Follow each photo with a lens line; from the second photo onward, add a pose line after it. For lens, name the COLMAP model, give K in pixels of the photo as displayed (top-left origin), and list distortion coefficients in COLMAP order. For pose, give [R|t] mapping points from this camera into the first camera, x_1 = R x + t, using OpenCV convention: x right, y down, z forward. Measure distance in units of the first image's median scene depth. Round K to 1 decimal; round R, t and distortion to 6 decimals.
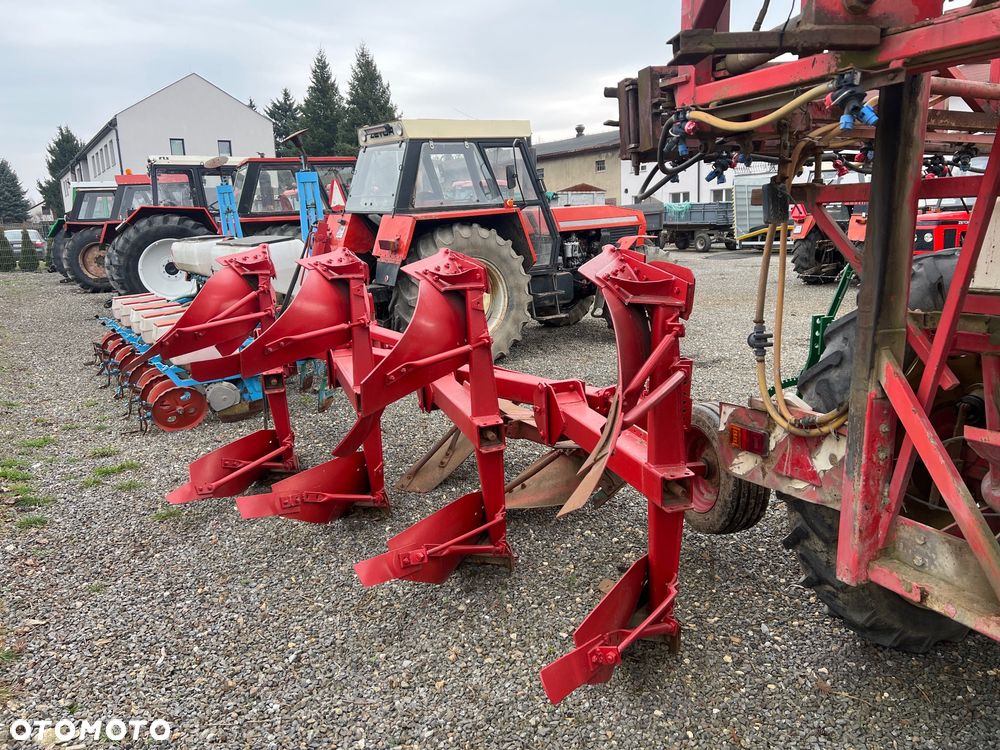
lens RADIAL K [[757.1, 0, 504.3], [0, 757.1, 368.5], [0, 0, 1]] dist [0.025451, -0.003602]
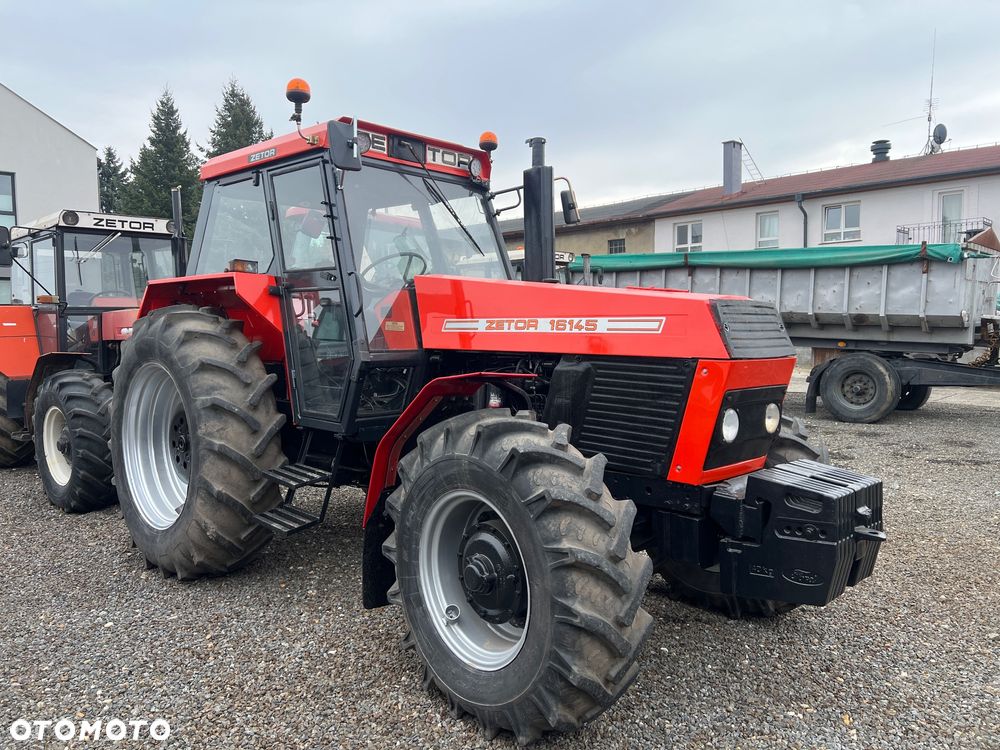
lens RADIAL K [[757.1, 0, 504.3], [0, 757.1, 368.5], [0, 0, 1]] dist [0.025451, -0.003602]
pose [[0.977040, -0.010968, 0.212773, -0.079153], [0.035075, 0.993328, -0.109857, -0.054403], [-0.210149, 0.114798, 0.970906, 0.234895]]
